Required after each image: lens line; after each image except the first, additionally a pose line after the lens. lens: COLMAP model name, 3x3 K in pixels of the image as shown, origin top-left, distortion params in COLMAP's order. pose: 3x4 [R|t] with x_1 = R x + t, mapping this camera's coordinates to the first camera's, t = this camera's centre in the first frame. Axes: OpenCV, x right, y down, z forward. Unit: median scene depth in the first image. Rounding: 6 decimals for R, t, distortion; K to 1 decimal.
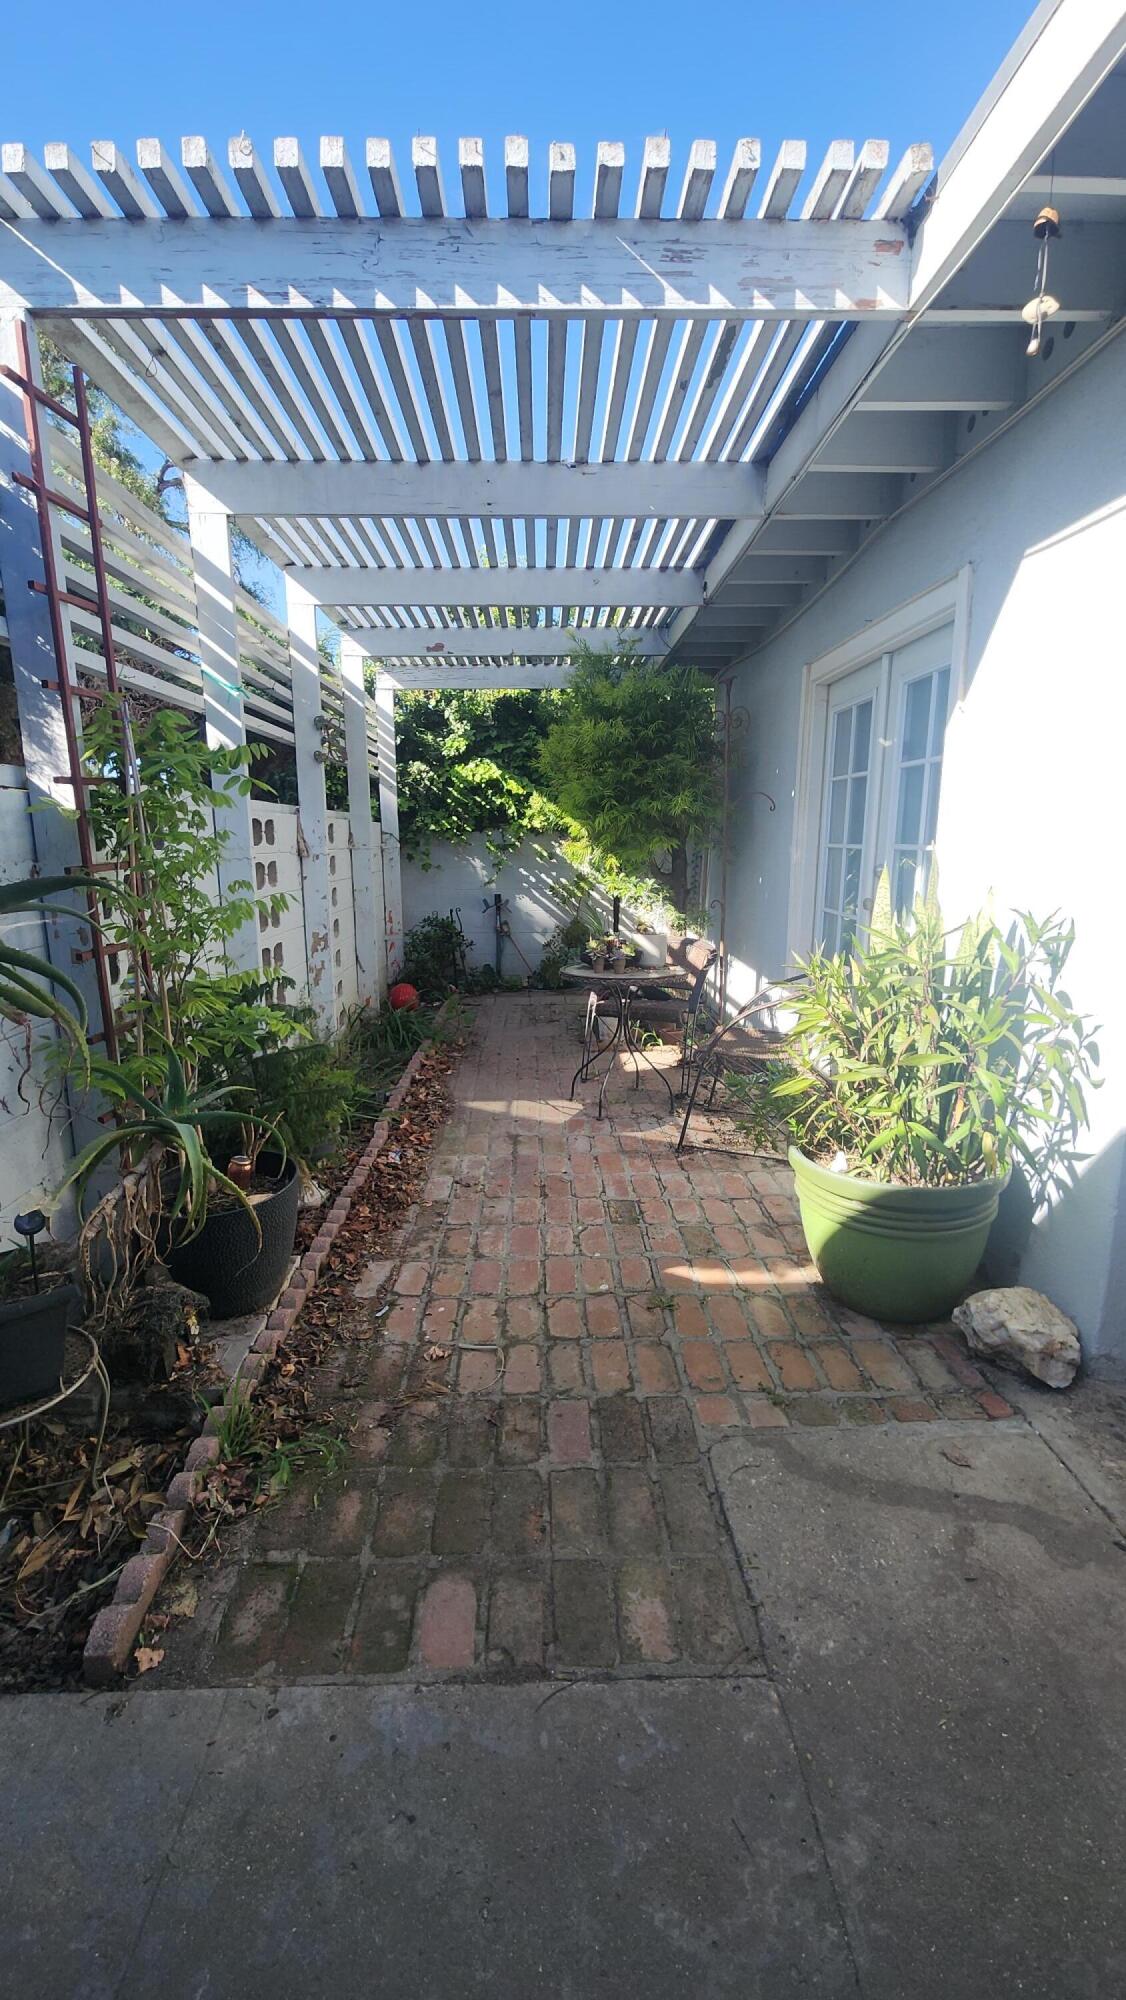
lens RADIAL K [[813.7, 0, 559.9], [0, 813.7, 1001.8], [0, 0, 1]] dist [0.000930, -0.000079]
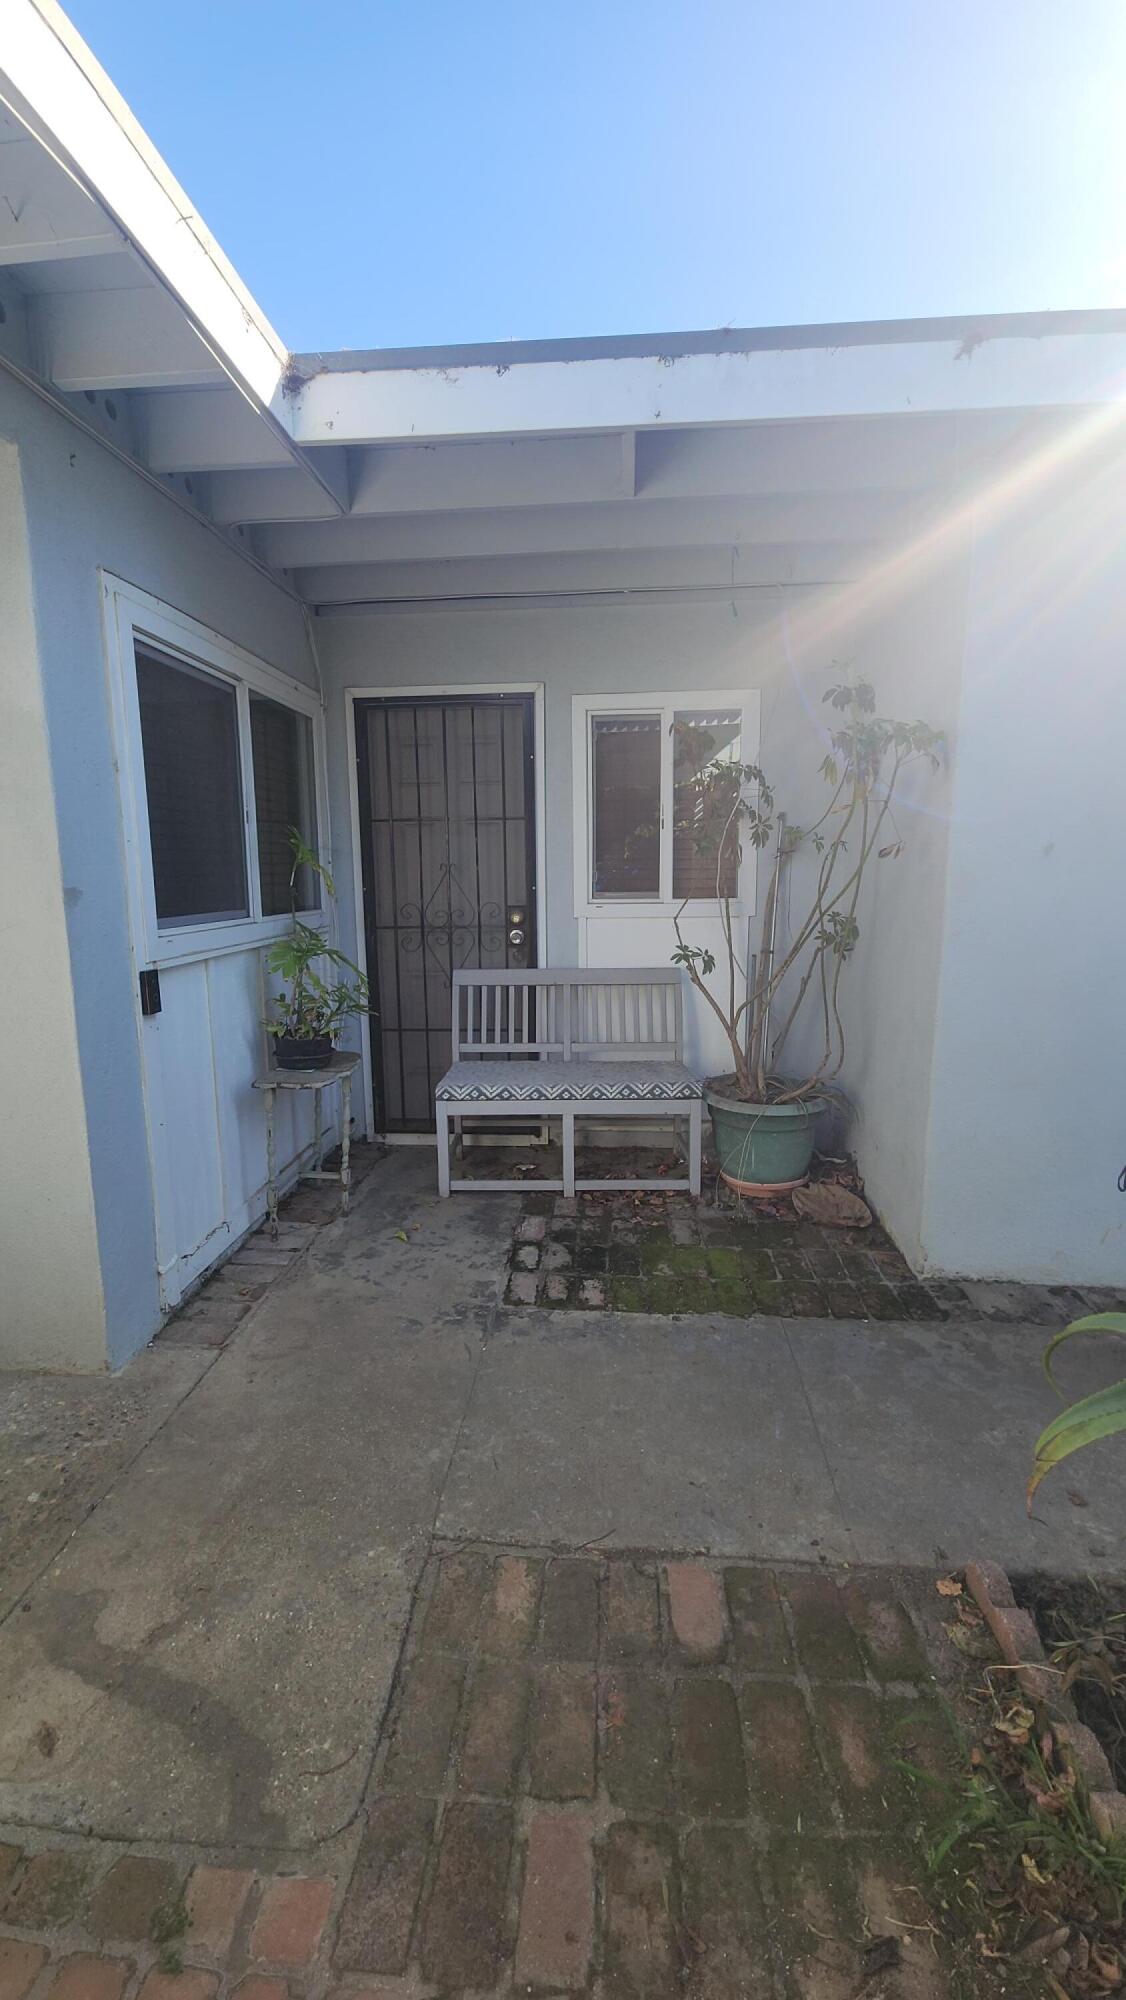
lens RADIAL K [[813.7, 0, 563.5], [0, 813.7, 997.5], [0, 0, 1]] dist [0.000930, -0.000079]
pose [[-0.994887, 0.000155, 0.100995, -0.070935], [0.034954, 0.938729, 0.342880, -0.379167], [-0.094754, 0.344657, -0.933934, 1.743093]]
